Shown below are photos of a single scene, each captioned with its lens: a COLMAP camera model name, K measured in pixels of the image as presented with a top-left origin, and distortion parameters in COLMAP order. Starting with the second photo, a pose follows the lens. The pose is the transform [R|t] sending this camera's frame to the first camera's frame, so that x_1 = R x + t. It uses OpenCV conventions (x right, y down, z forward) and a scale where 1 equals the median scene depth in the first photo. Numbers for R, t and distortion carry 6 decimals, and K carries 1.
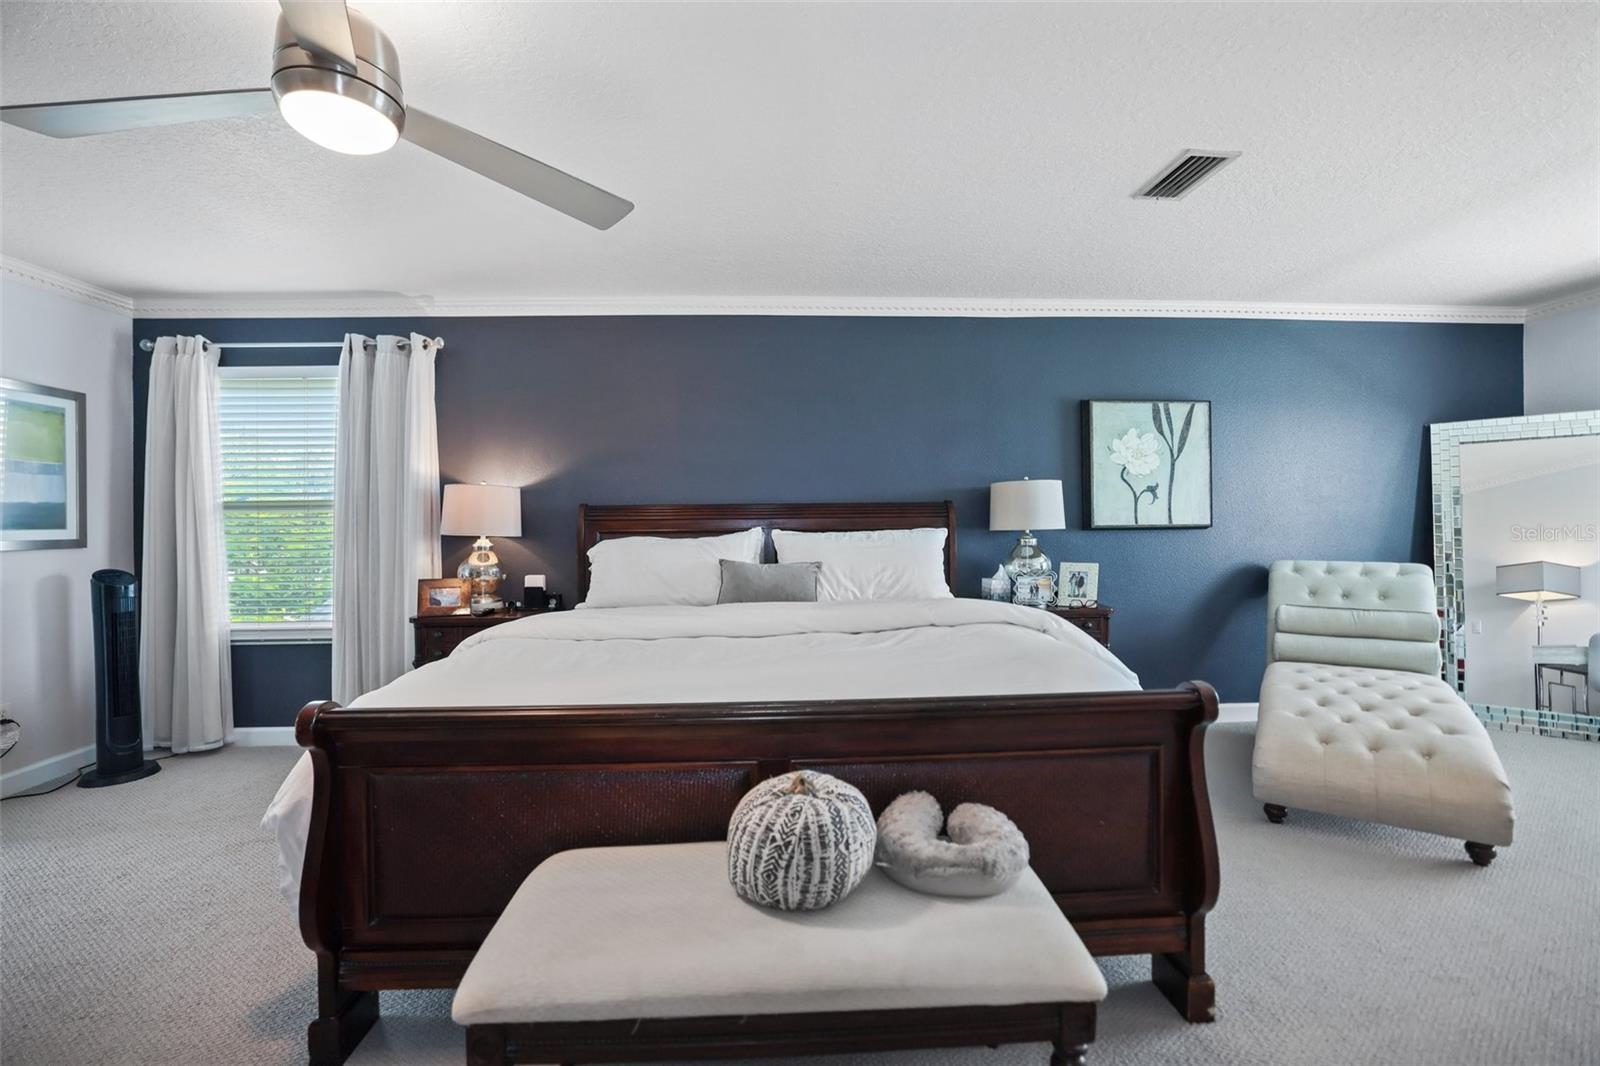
lens RADIAL K [[695.5, 0, 800.0], [0, 695.5, 520.2], [0, 0, 1]] dist [-0.043860, 0.015124]
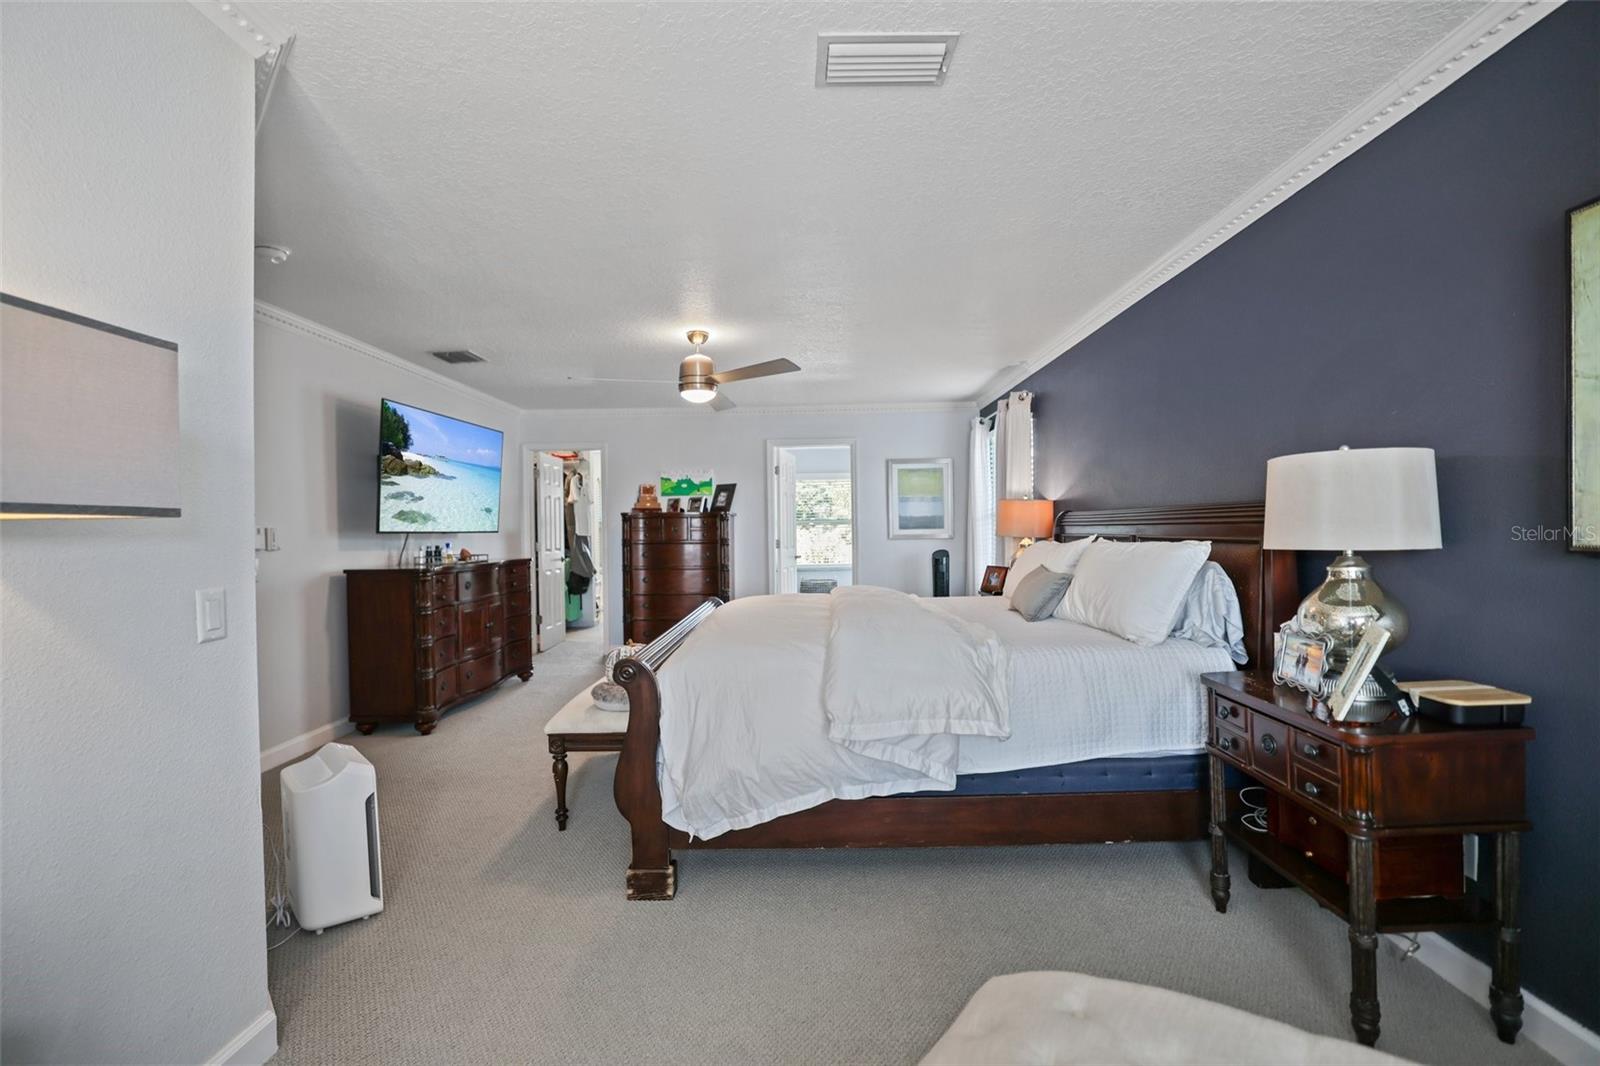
lens RADIAL K [[682.3, 0, 803.9], [0, 682.3, 530.8], [0, 0, 1]] dist [-0.046897, 0.017230]
pose [[-0.054336, 0.015468, -0.998403, 0.871816], [0.018138, 0.999730, 0.014501, -0.015145], [0.998358, -0.017321, -0.054602, 0.645456]]
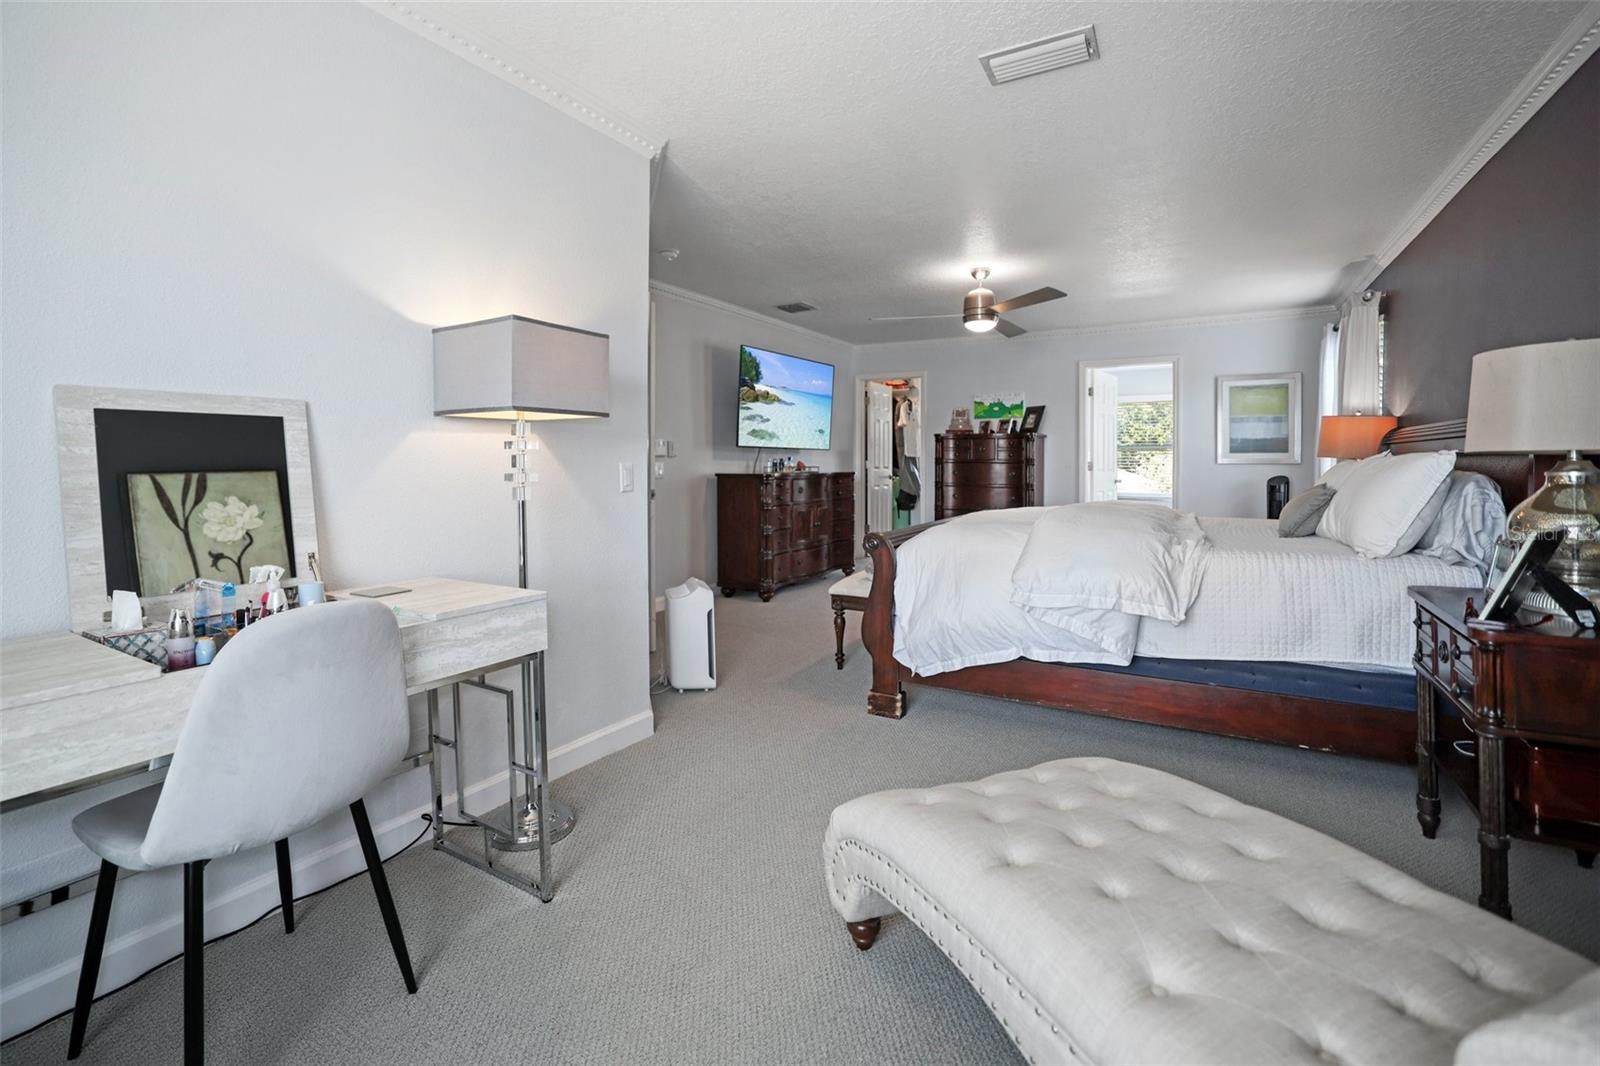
lens RADIAL K [[709.2, 0, 799.2], [0, 709.2, 467.7], [0, 0, 1]] dist [-0.038879, 0.015847]
pose [[-0.544175, 0.016895, -0.838802, 1.044069], [0.004795, 0.999844, 0.017028, 0.015013], [0.838958, 0.005244, -0.544171, 0.852971]]
